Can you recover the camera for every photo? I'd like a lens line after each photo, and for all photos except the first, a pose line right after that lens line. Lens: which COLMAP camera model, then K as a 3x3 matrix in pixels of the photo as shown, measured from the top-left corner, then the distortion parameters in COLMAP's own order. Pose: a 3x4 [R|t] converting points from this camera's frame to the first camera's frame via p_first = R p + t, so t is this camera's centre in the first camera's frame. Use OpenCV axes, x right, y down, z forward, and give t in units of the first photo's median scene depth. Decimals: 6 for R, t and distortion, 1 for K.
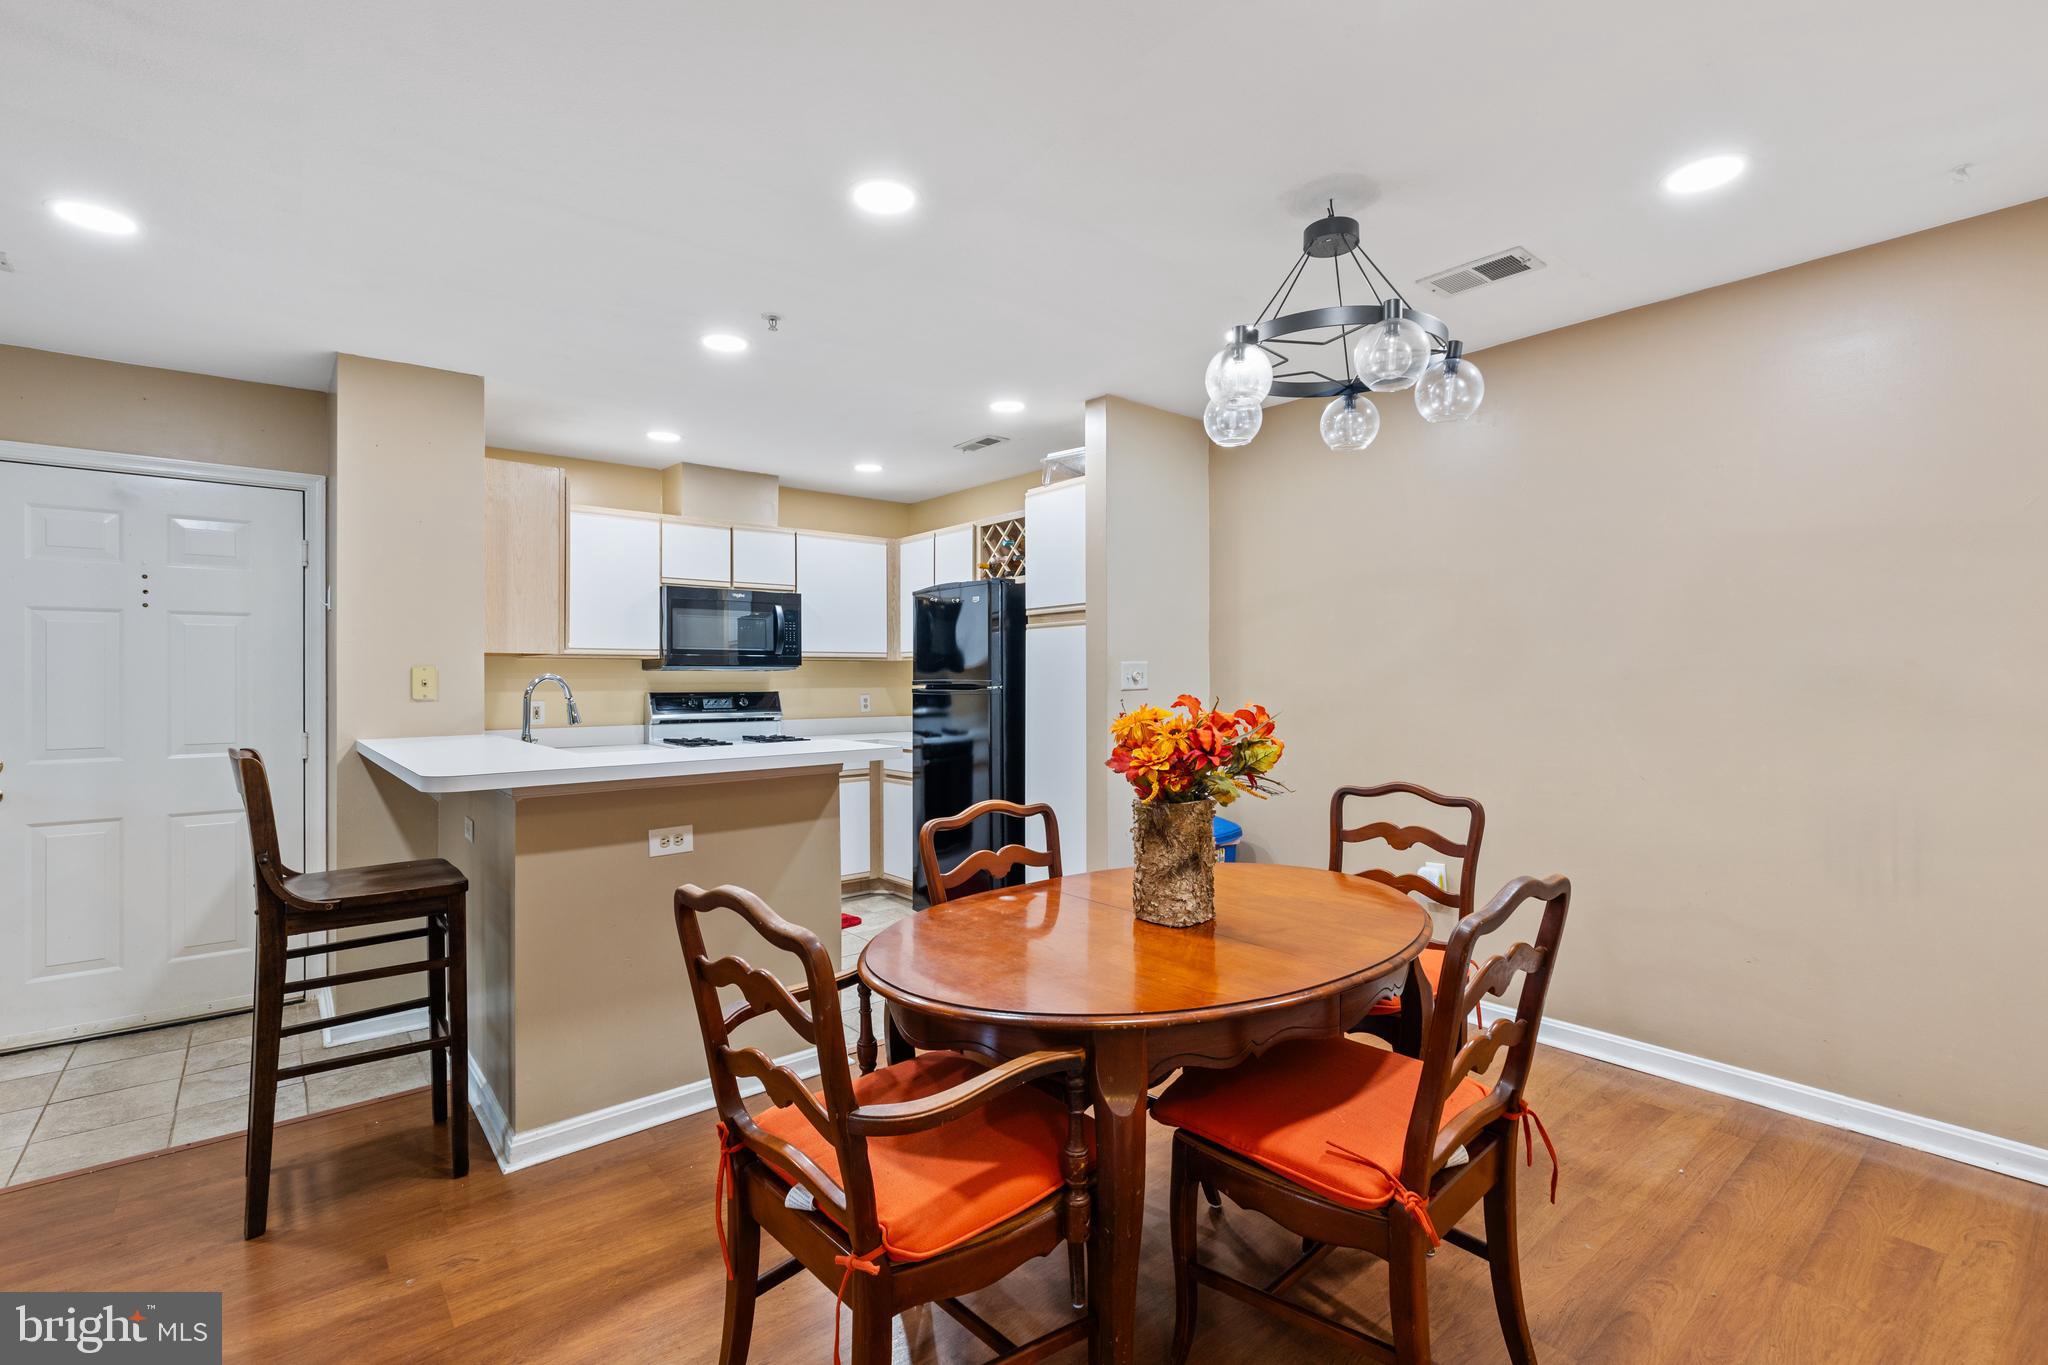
lens RADIAL K [[926.7, 0, 1031.2], [0, 926.7, 674.5], [0, 0, 1]] dist [0.005664, -0.001656]
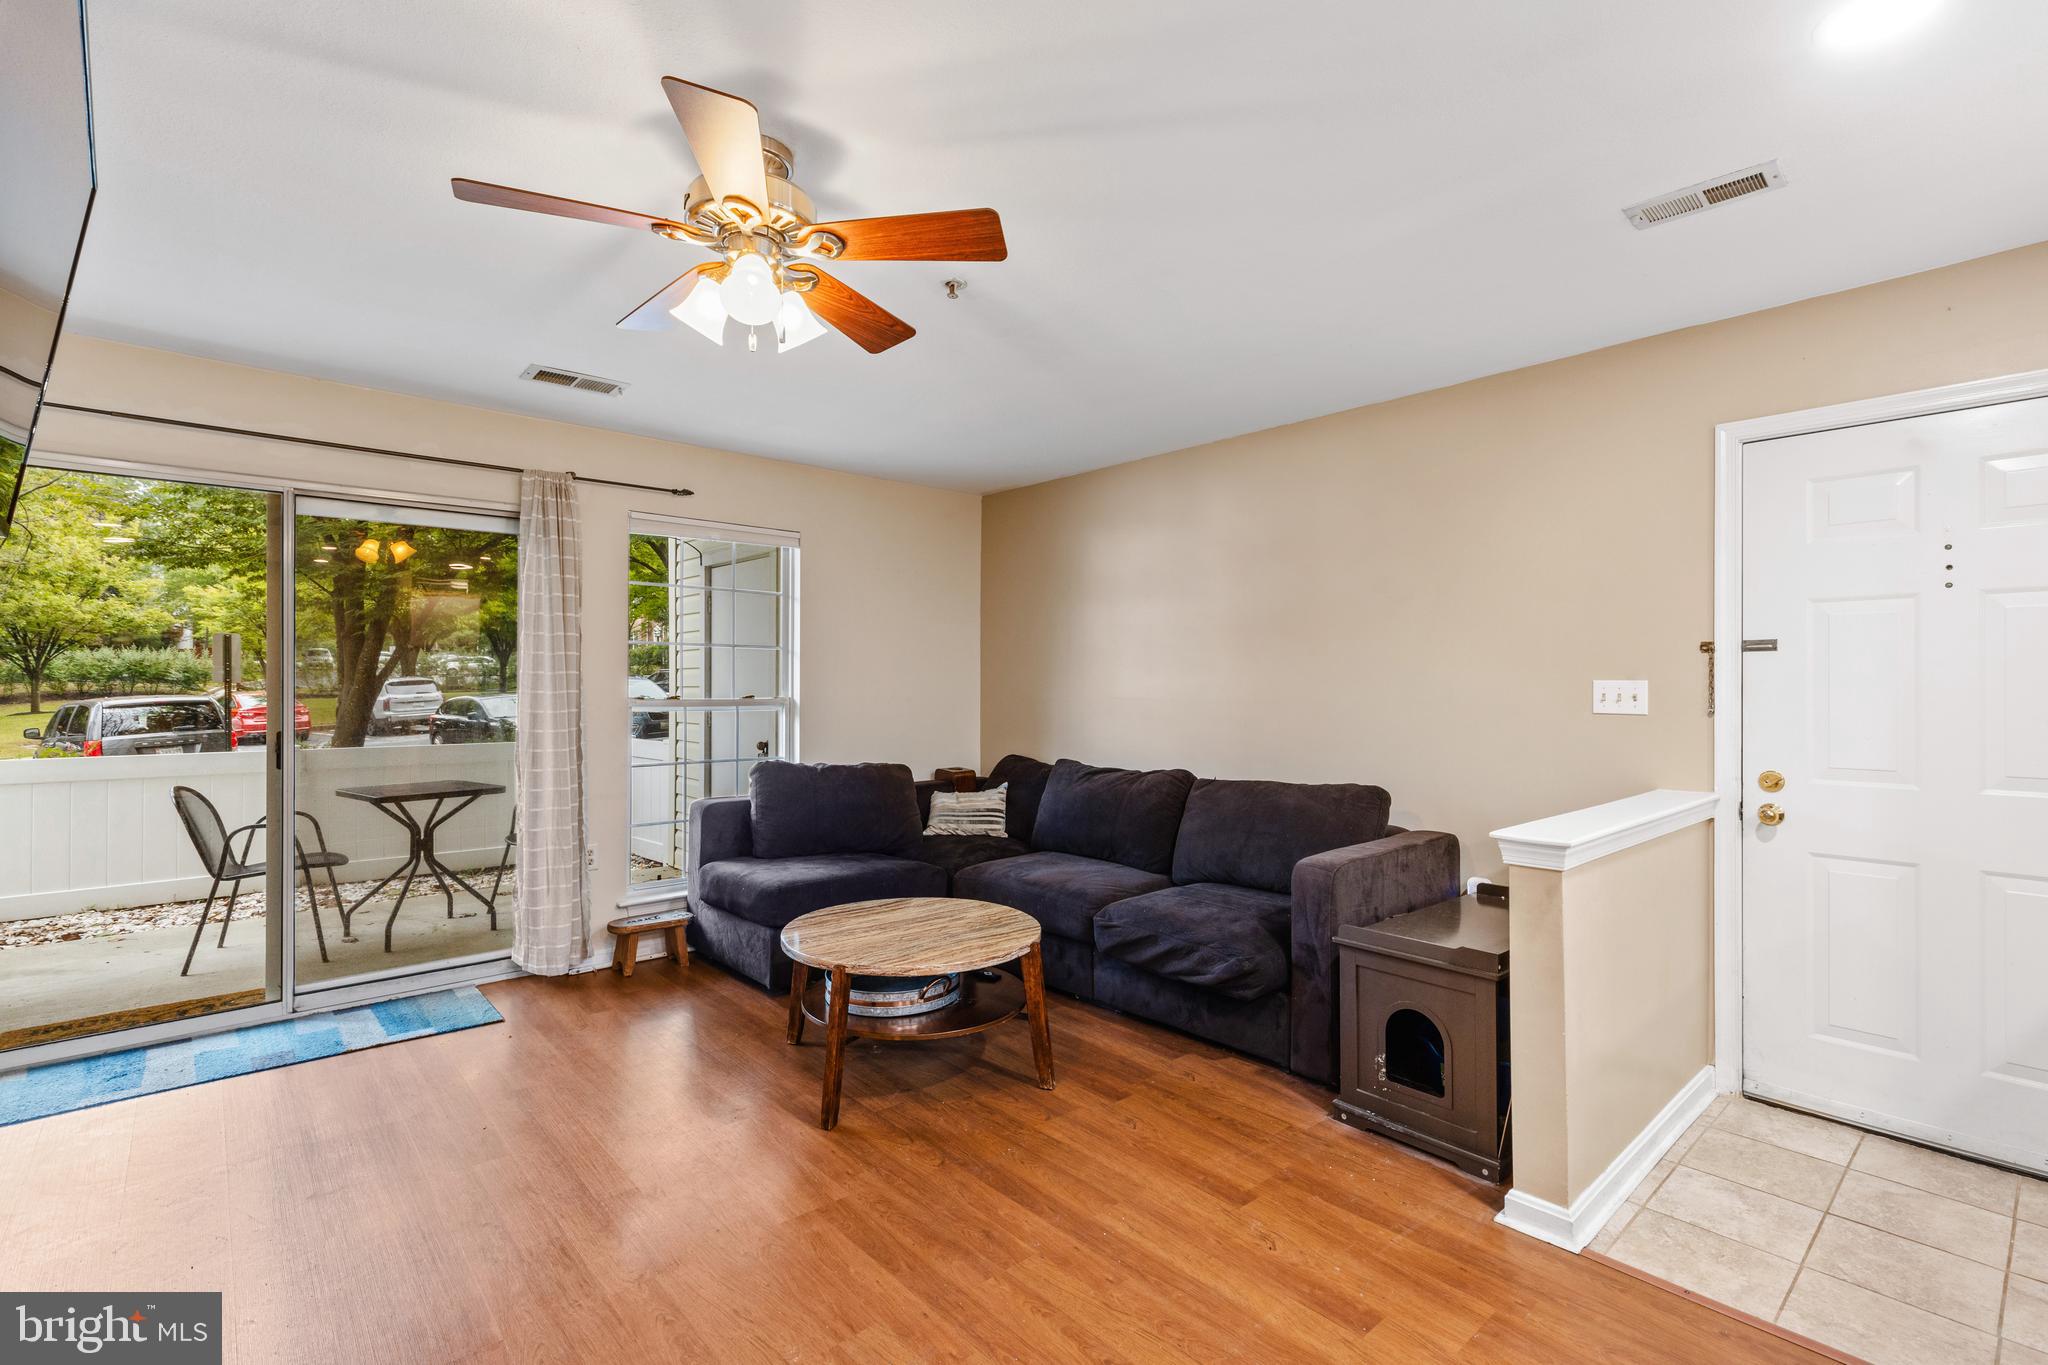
lens RADIAL K [[926.7, 0, 1025.3], [0, 926.7, 684.2], [0, 0, 1]] dist [0.005664, -0.001656]
pose [[0.031454, 0.002163, -0.999503, -0.151459], [0.002768, 0.999994, 0.002251, 0.001047], [0.999501, -0.002837, 0.031448, 0.155541]]
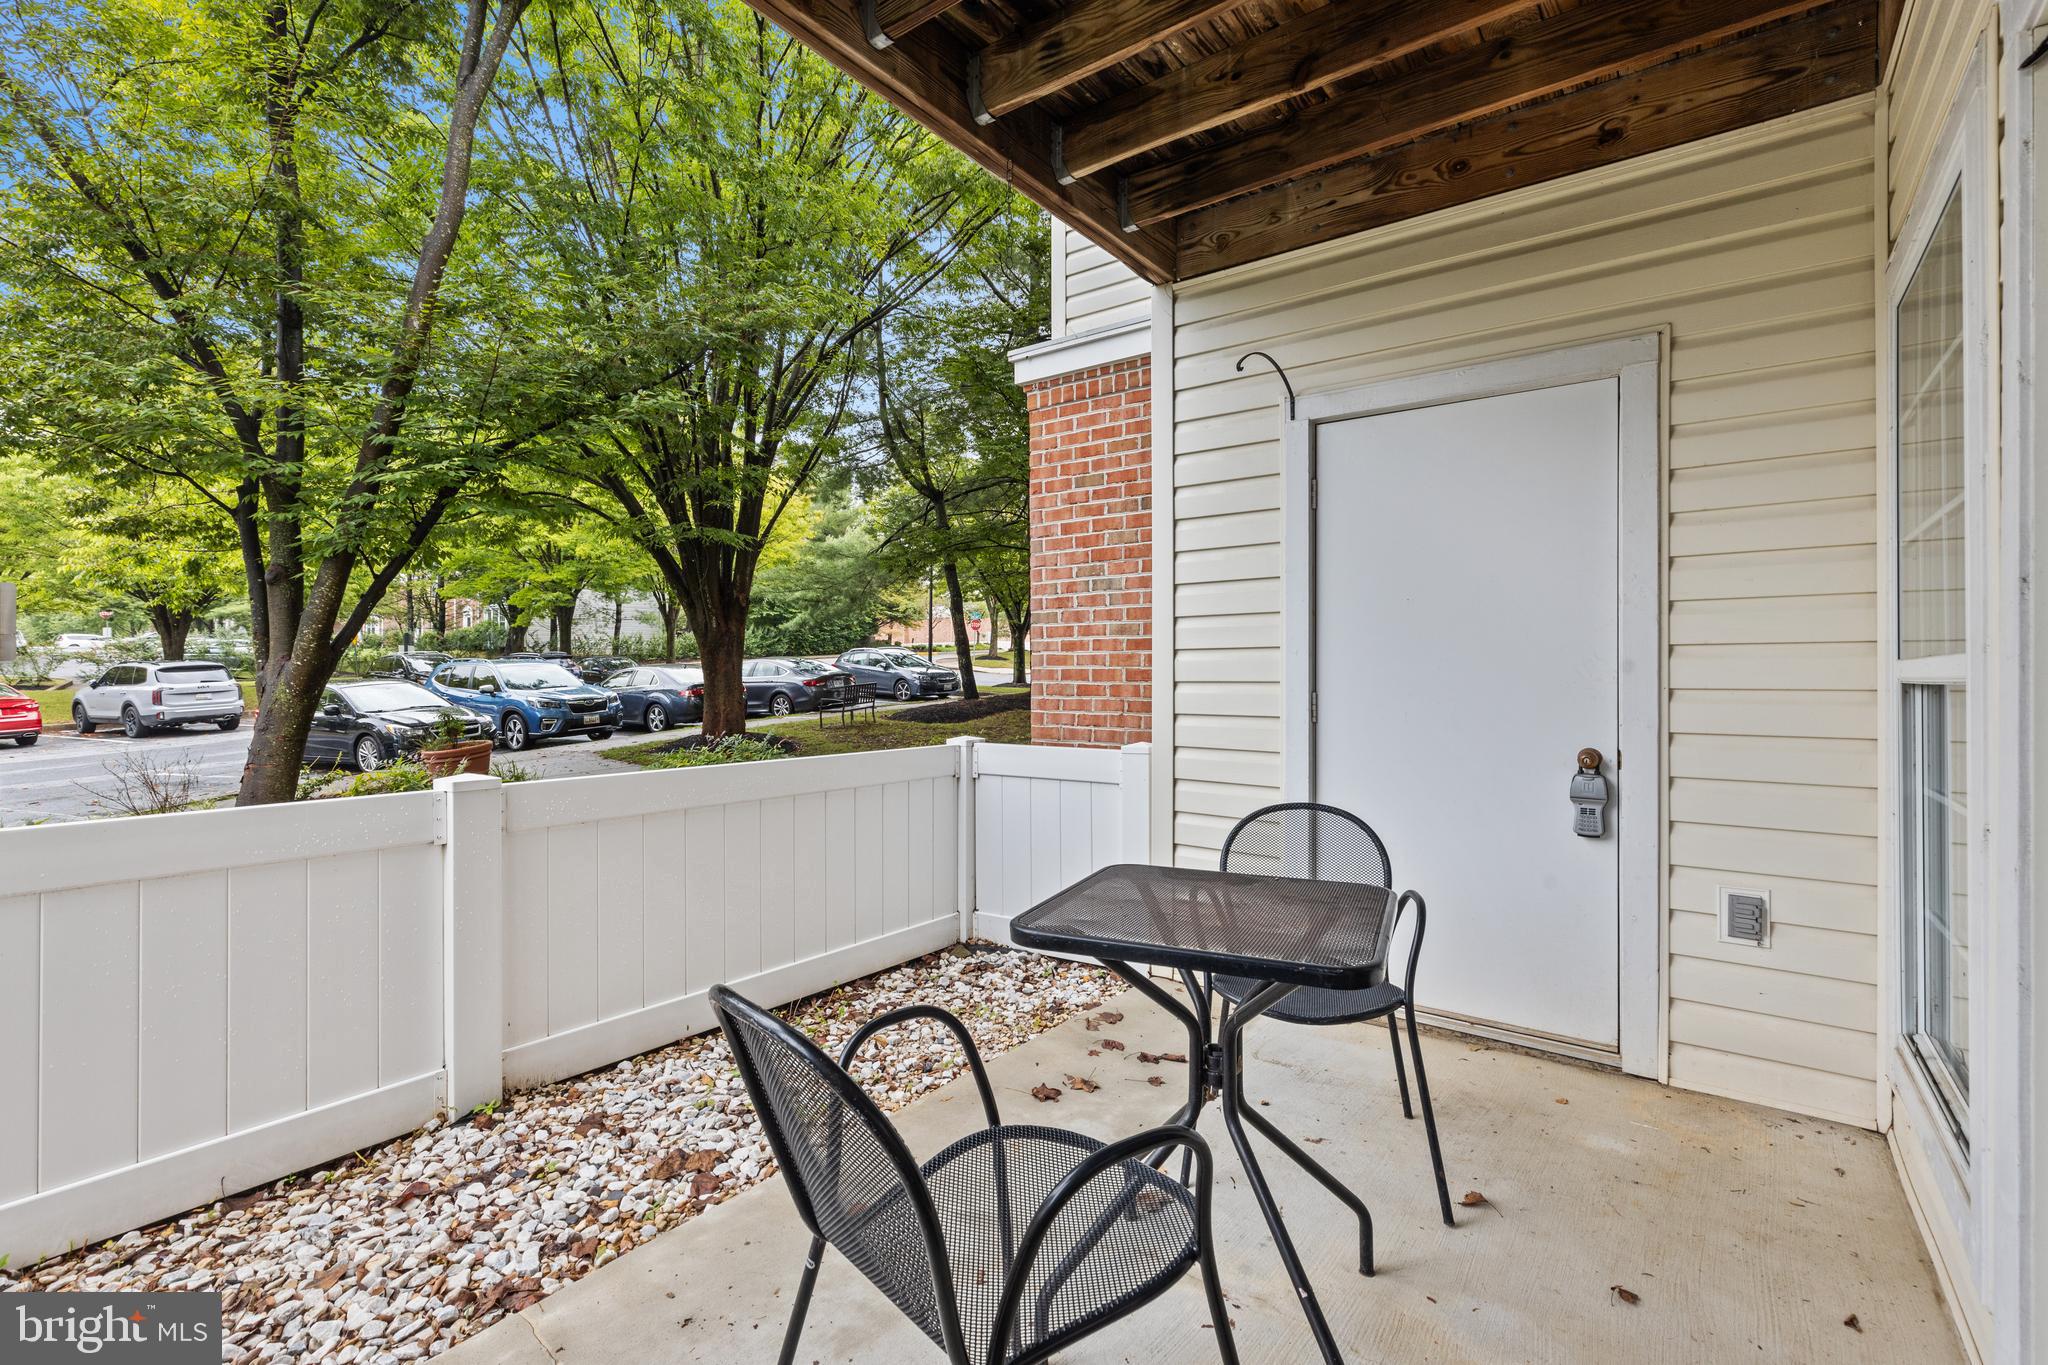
lens RADIAL K [[926.7, 0, 1010.0], [0, 926.7, 681.1], [0, 0, 1]] dist [0.005664, -0.001656]
pose [[0.210623, 0.001938, -0.977565, -0.797363], [-0.004689, 0.999989, 0.000972, 0.026081], [0.977556, 0.004379, 0.210630, -0.547750]]
